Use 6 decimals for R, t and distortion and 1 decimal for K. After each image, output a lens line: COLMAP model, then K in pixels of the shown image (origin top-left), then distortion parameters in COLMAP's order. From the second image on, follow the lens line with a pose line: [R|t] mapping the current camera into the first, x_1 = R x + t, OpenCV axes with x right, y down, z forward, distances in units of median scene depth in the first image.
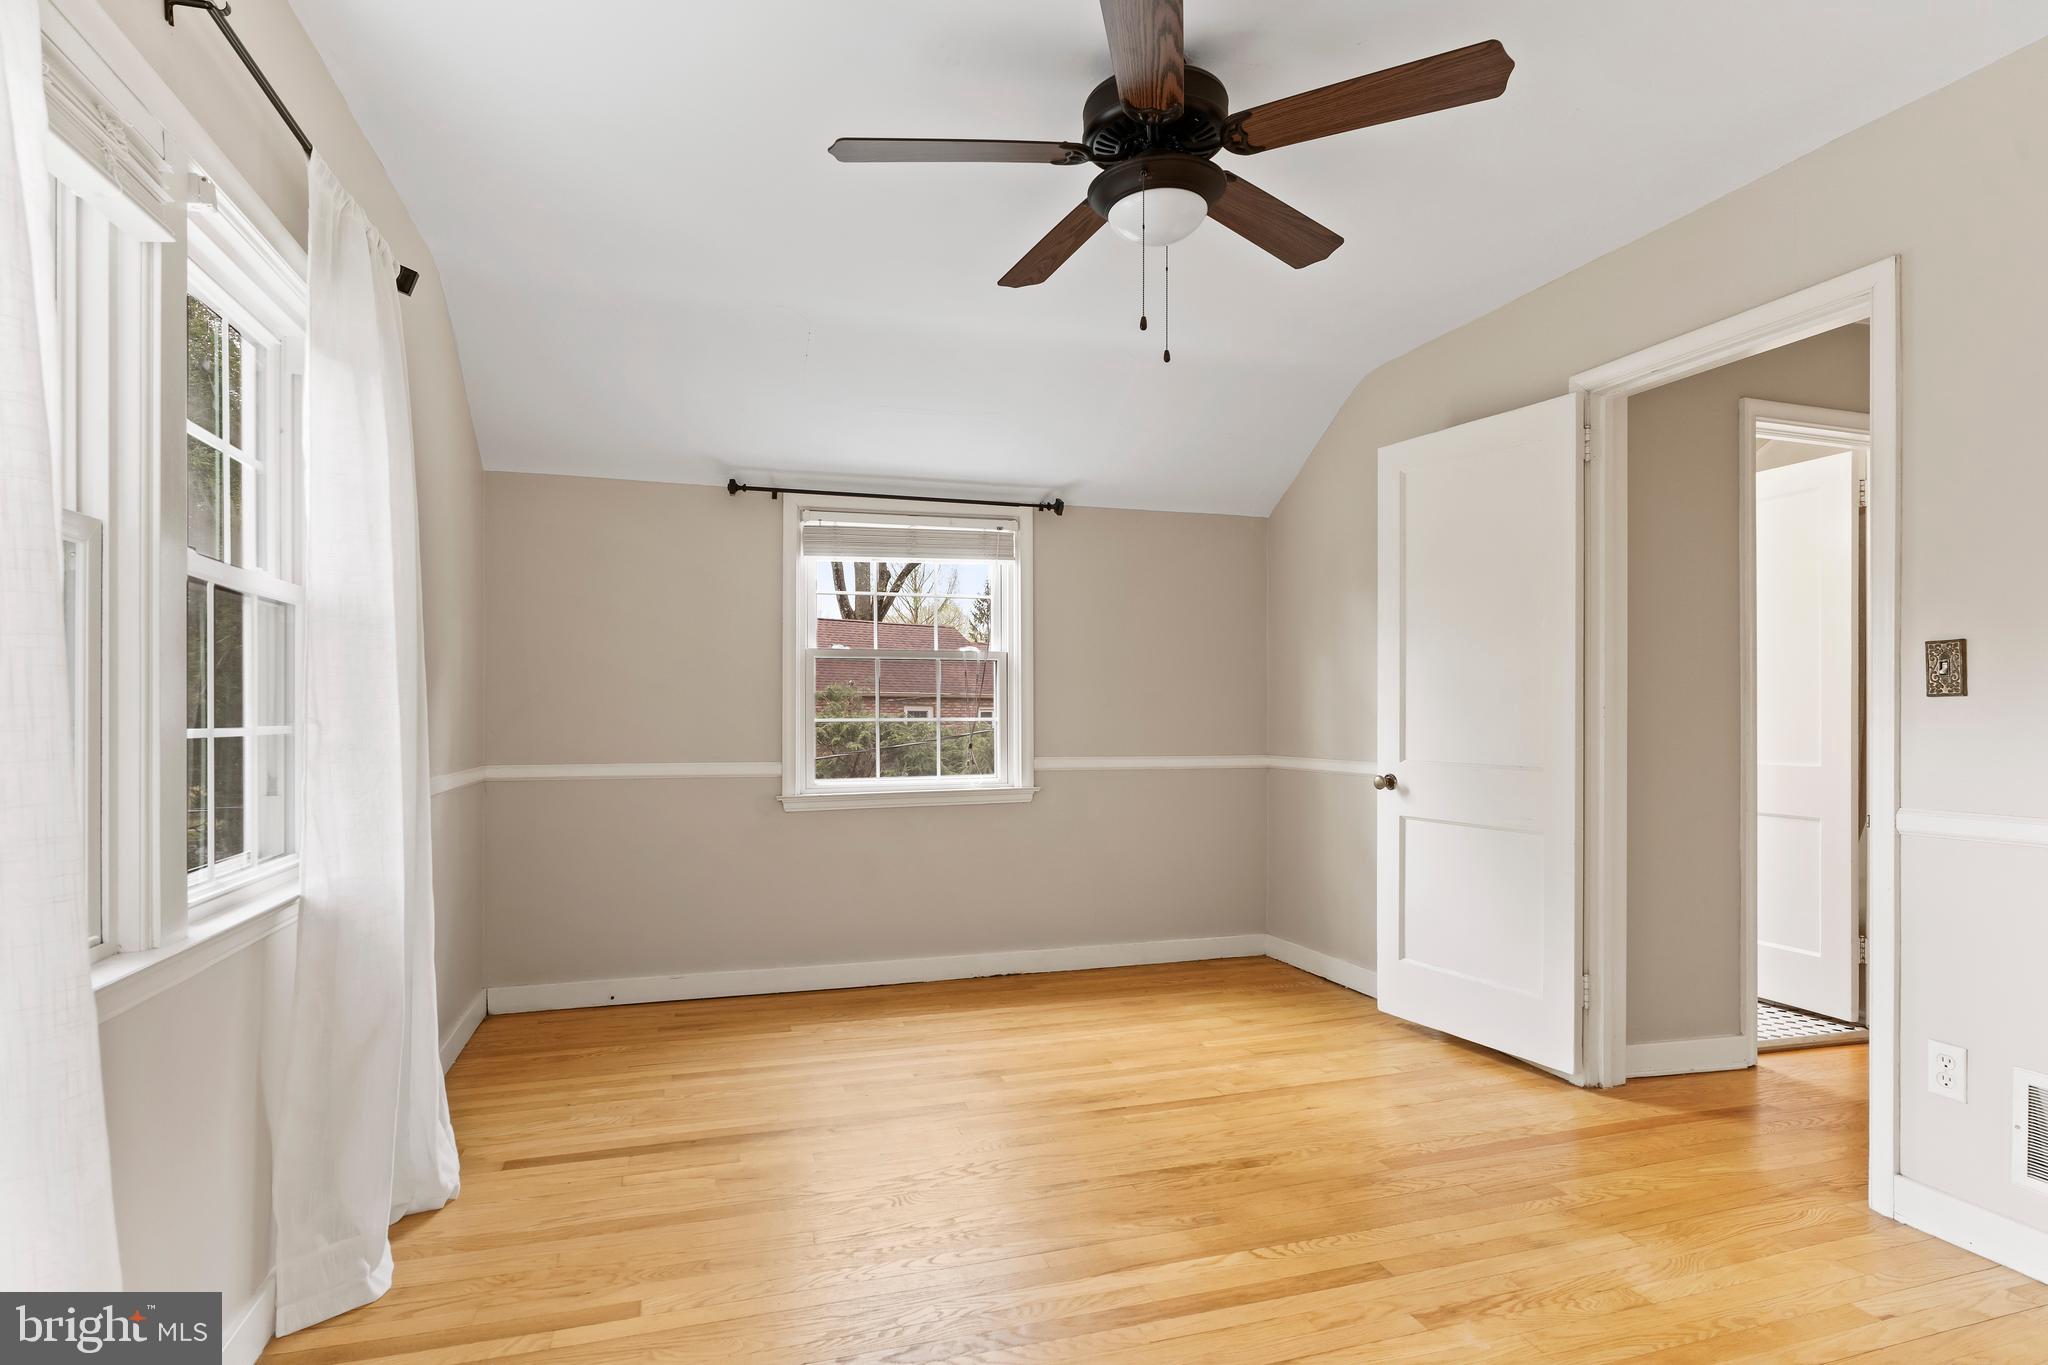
lens RADIAL K [[1047.3, 0, 1015.4], [0, 1047.3, 716.3], [0, 0, 1]] dist [-0.000890, 0.000091]
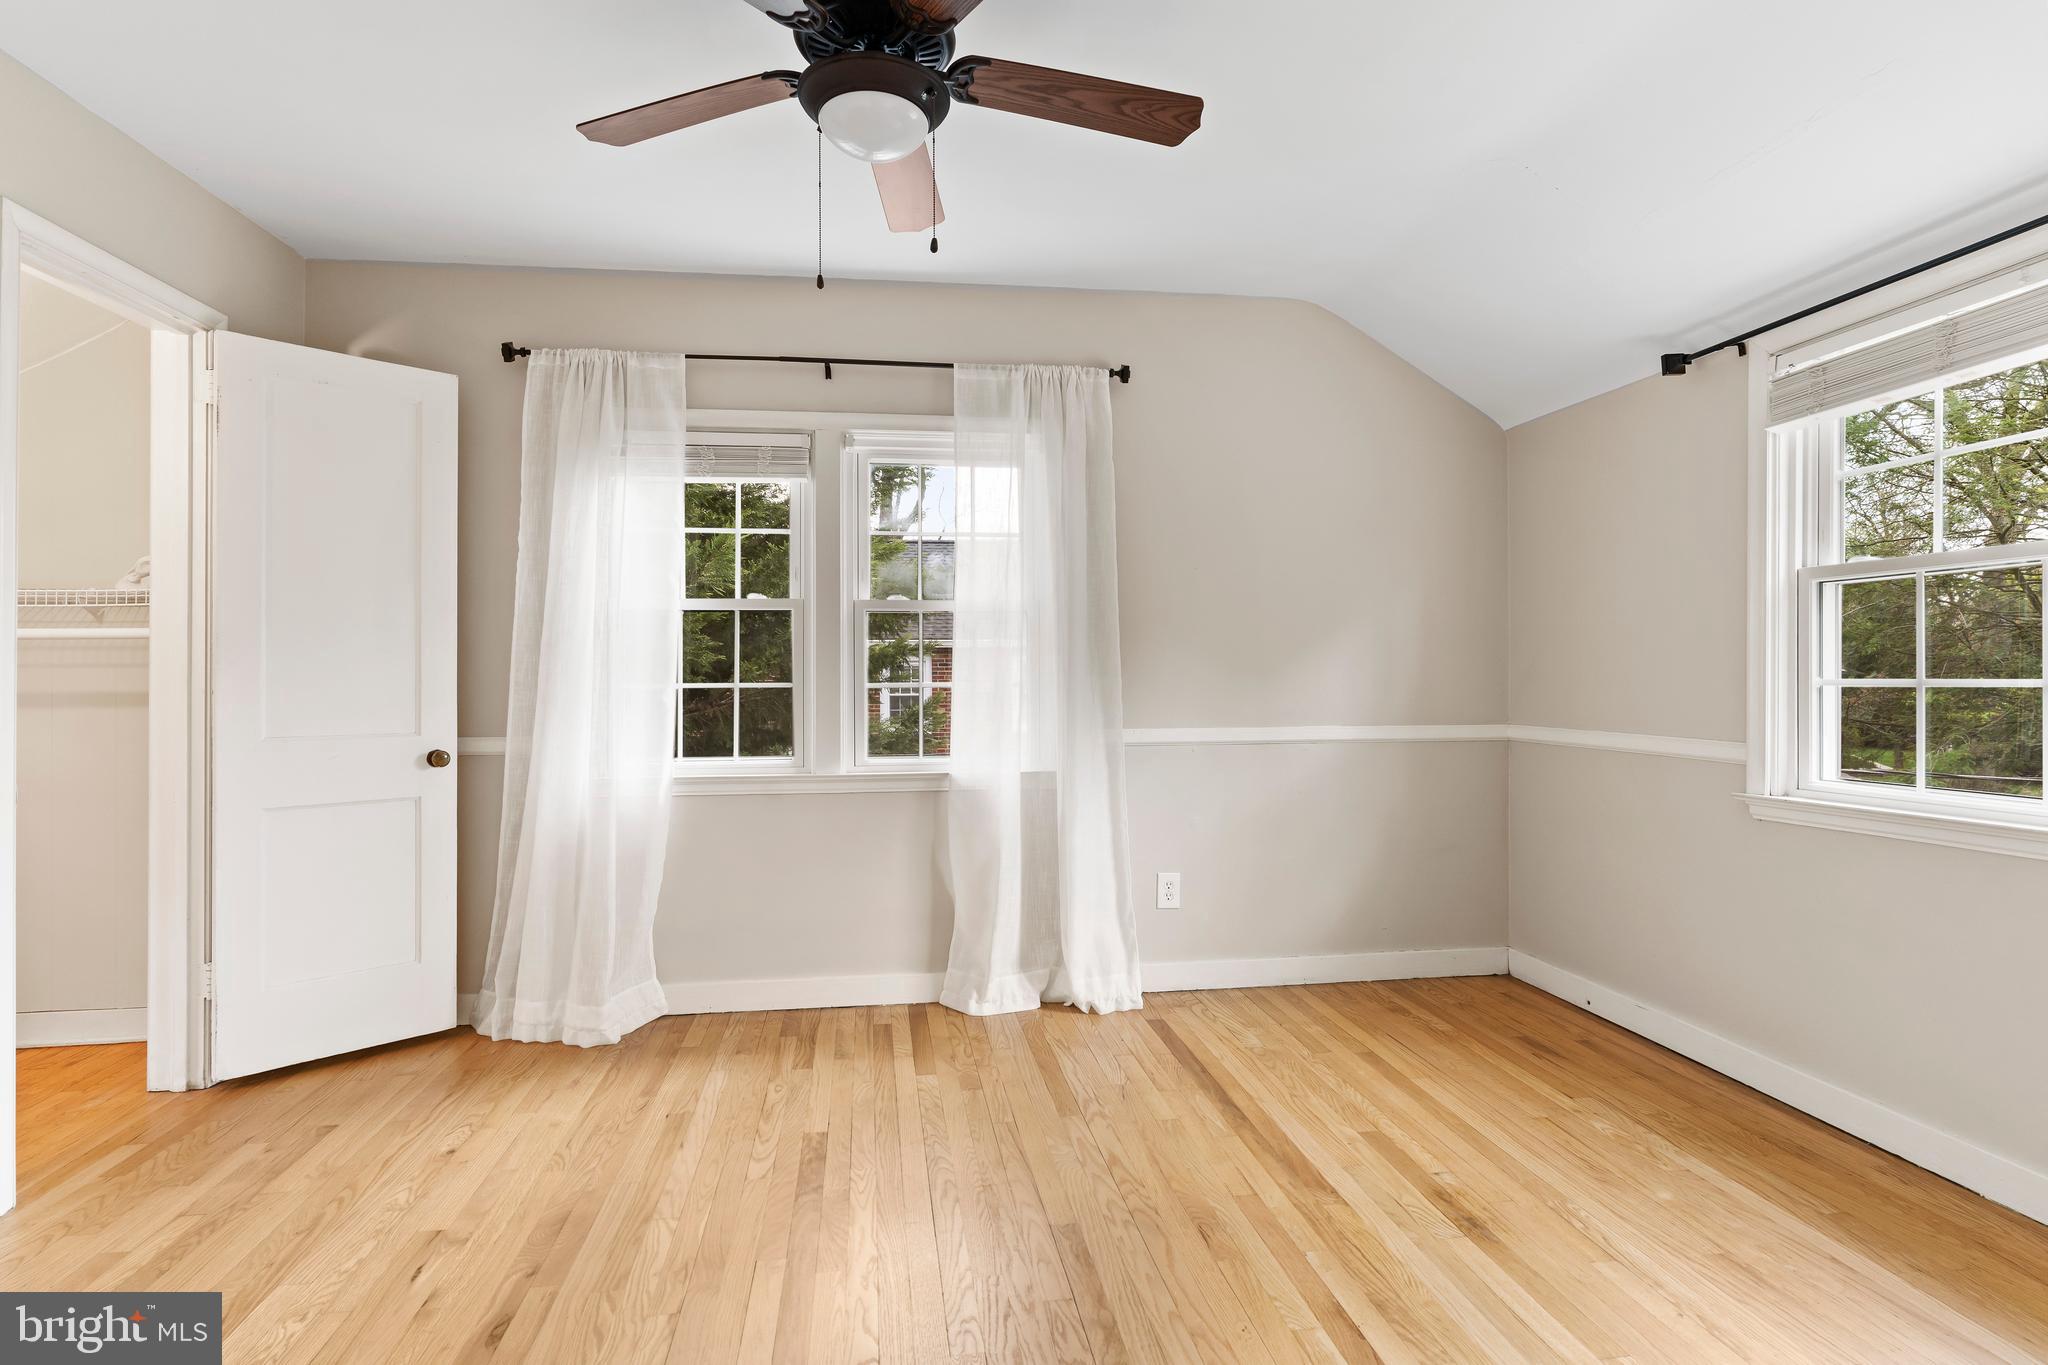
lens RADIAL K [[1049.5, 0, 1021.1], [0, 1049.5, 671.7], [0, 0, 1]] dist [-0.005303, 0.000600]
pose [[-0.154535, -0.003361, -0.987982, 0.563232], [-0.001235, 0.999994, -0.003208, 0.000888], [0.987987, 0.000725, -0.154538, 0.707187]]
